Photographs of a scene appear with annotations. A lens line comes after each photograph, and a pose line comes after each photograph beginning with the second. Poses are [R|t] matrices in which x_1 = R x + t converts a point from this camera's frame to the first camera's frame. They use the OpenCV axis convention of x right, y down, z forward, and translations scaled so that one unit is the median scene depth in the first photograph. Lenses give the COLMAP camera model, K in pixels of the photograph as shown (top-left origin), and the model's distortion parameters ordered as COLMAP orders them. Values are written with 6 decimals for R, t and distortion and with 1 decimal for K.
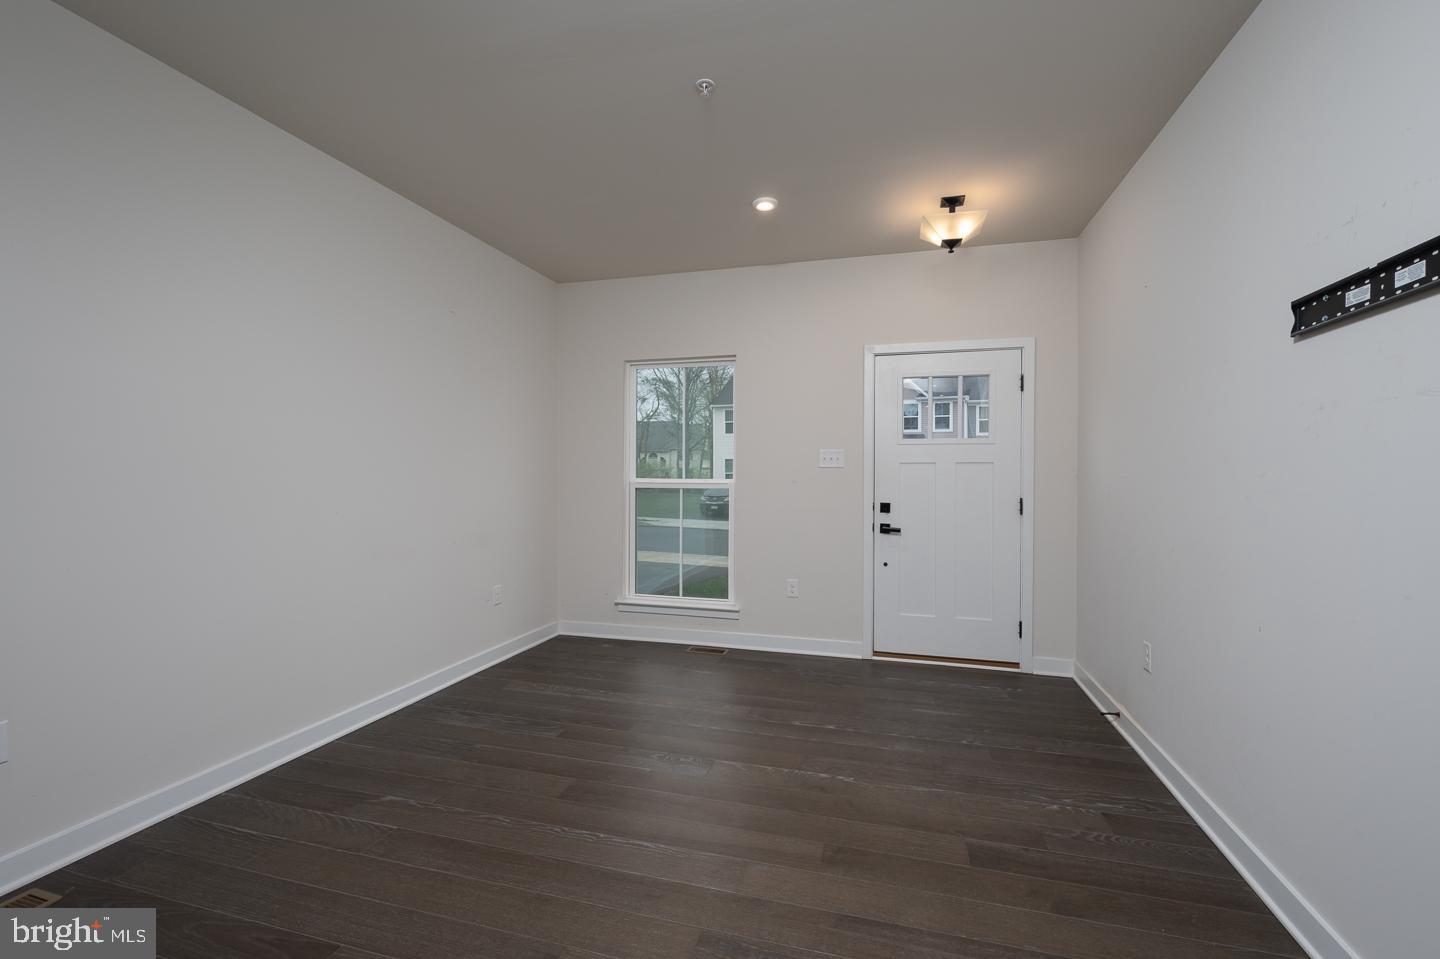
lens RADIAL K [[594.8, 0, 721.8], [0, 594.8, 474.4], [0, 0, 1]] dist [0.000016, 0.000332]
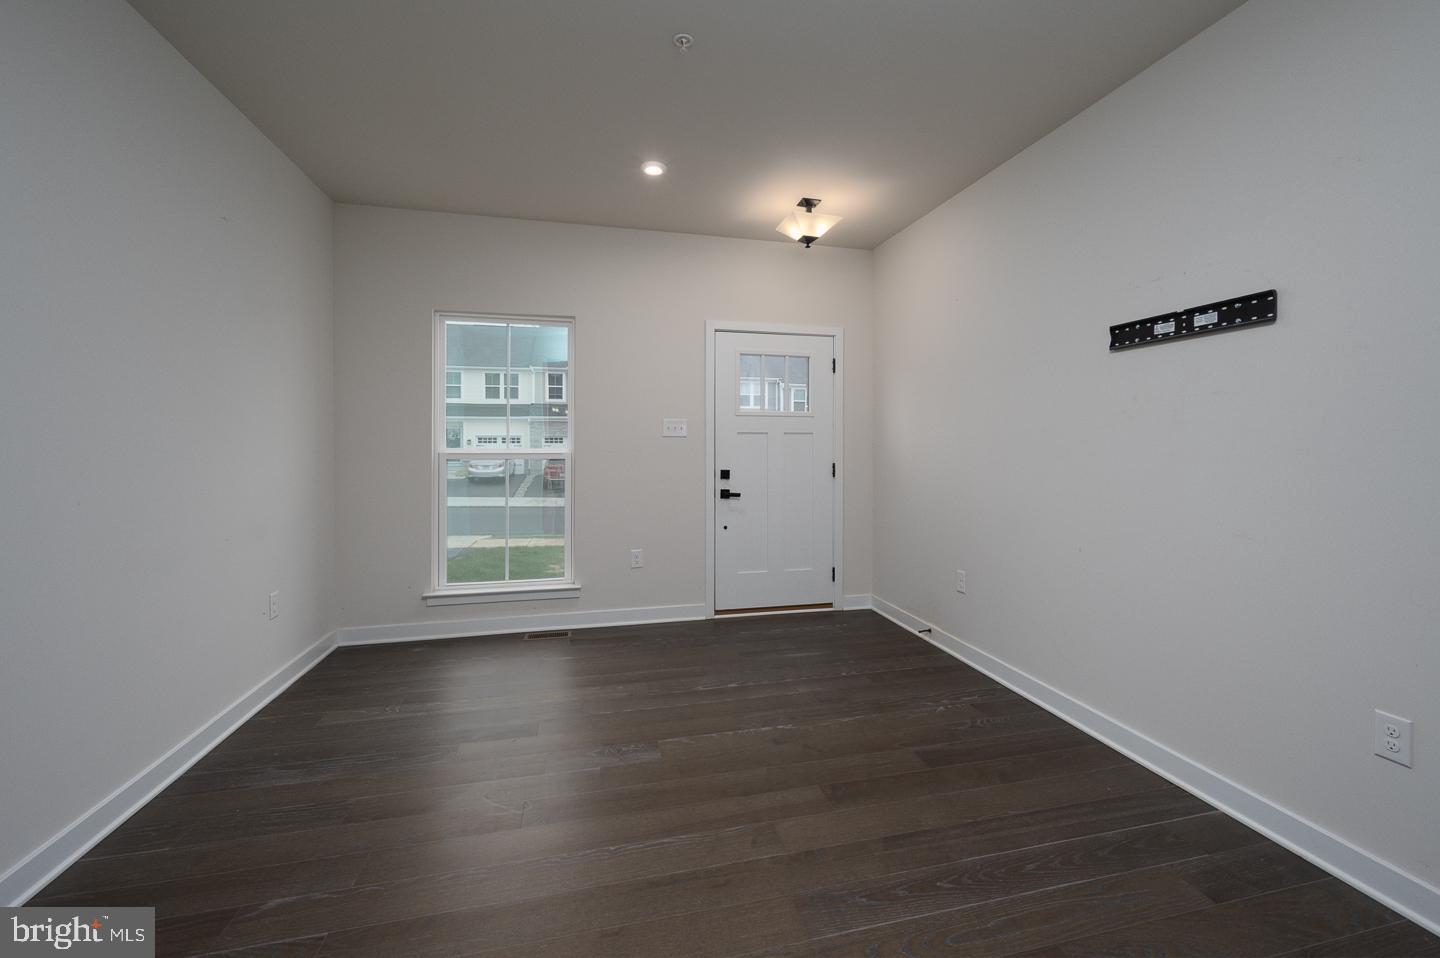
lens RADIAL K [[594.8, 0, 723.4], [0, 594.8, 442.3], [0, 0, 1]] dist [0.000016, 0.000332]
pose [[0.873836, -0.000776, 0.486221, -0.307277], [0.001646, 0.999998, -0.001363, -0.000141], [-0.486219, 0.001991, 0.873835, 0.086648]]
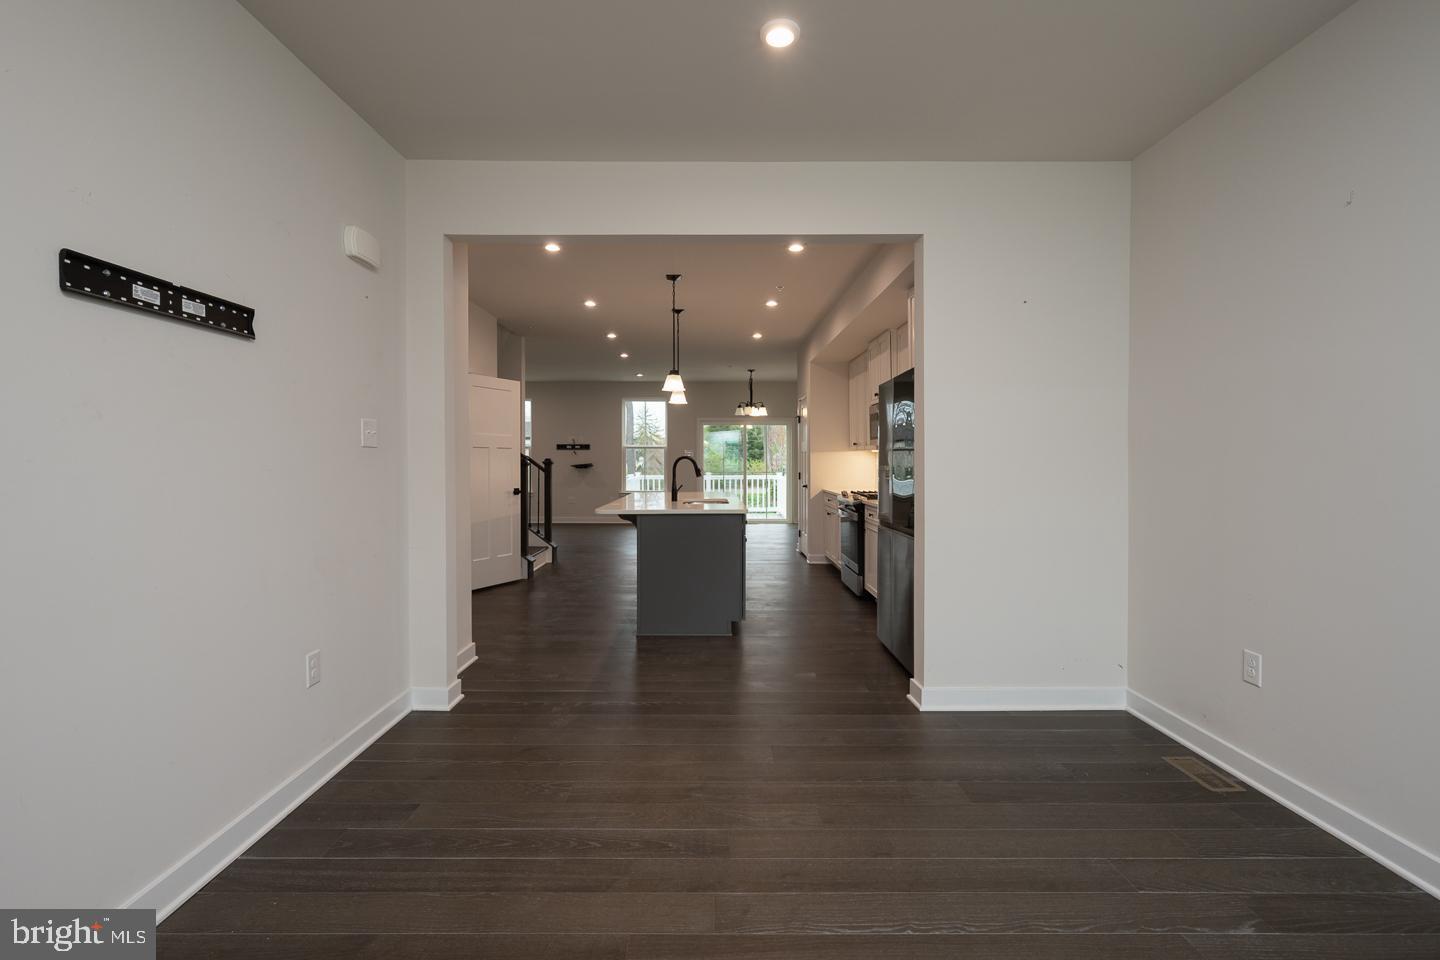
lens RADIAL K [[654.6, 0, 713.1], [0, 654.6, 477.7], [0, 0, 1]] dist [0.004396, 0.000075]
pose [[-0.957191, 0.000092, -0.289458, 0.181378], [-0.007340, 0.999671, 0.024592, 0.000846], [0.289365, 0.025664, -0.956875, 1.082982]]
